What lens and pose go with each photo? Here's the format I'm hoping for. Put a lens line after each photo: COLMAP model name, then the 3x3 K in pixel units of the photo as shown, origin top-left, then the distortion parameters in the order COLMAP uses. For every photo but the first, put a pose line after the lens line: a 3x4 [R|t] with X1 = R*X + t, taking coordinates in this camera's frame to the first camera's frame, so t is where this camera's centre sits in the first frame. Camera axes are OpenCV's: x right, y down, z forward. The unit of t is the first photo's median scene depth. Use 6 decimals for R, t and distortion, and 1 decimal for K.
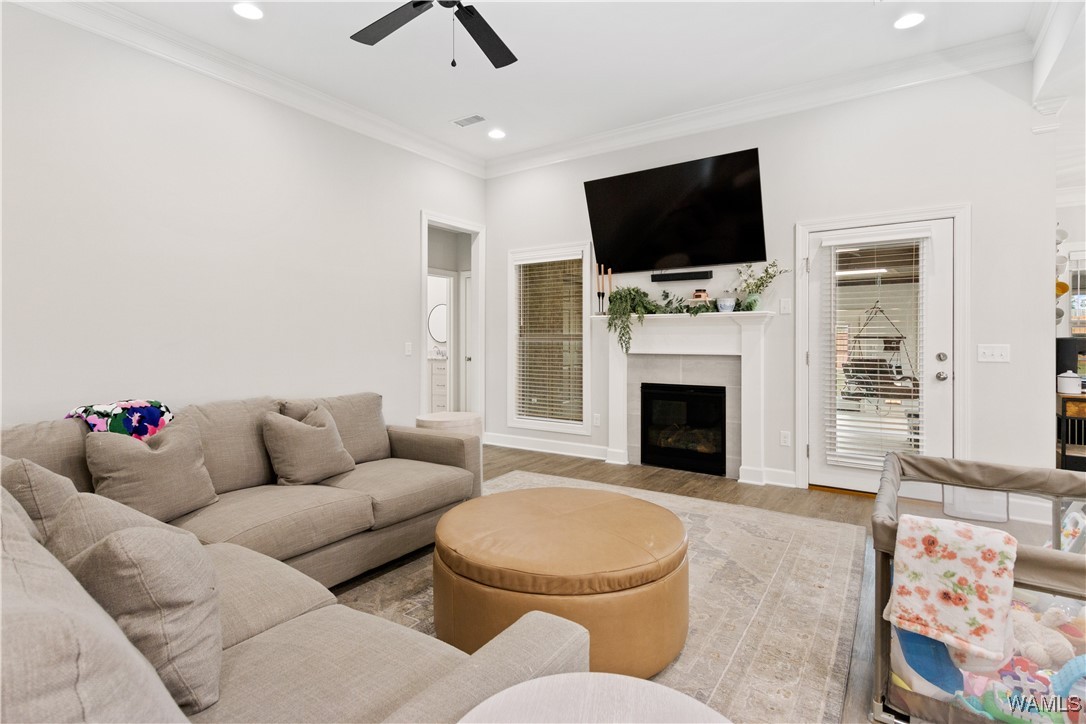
lens RADIAL K [[543.8, 0, 534.1], [0, 543.8, 343.1], [0, 0, 1]] dist [0.010866, -0.001052]
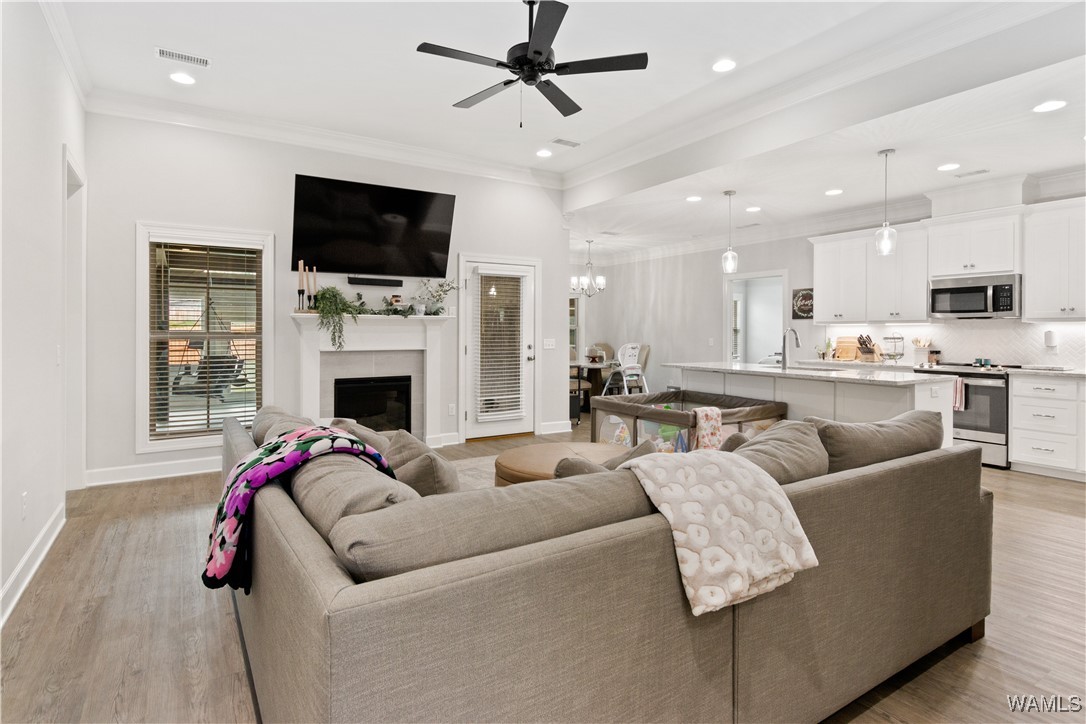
lens RADIAL K [[551.8, 0, 542.5], [0, 551.8, 335.2], [0, 0, 1]] dist [-0.000506, -0.000576]
pose [[0.391731, -0.001277, 0.920079, -0.676546], [0.009062, 0.999956, -0.002471, -0.005521], [-0.920035, 0.009306, 0.391726, 0.236370]]
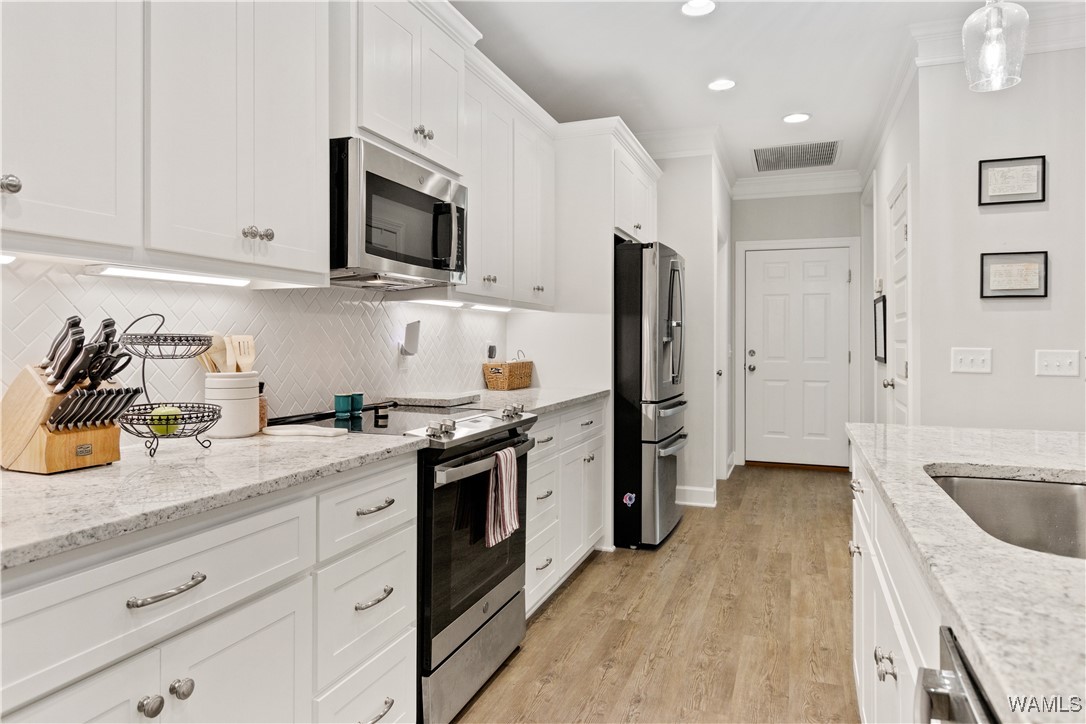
lens RADIAL K [[690.4, 0, 532.0], [0, 690.4, 335.4], [0, 0, 1]] dist [0.003248, -0.002097]
pose [[-0.970720, -0.001124, -0.240213, 0.771204], [-0.002965, 0.999969, 0.007303, 0.000863], [0.240197, 0.007801, -0.970693, 0.385975]]
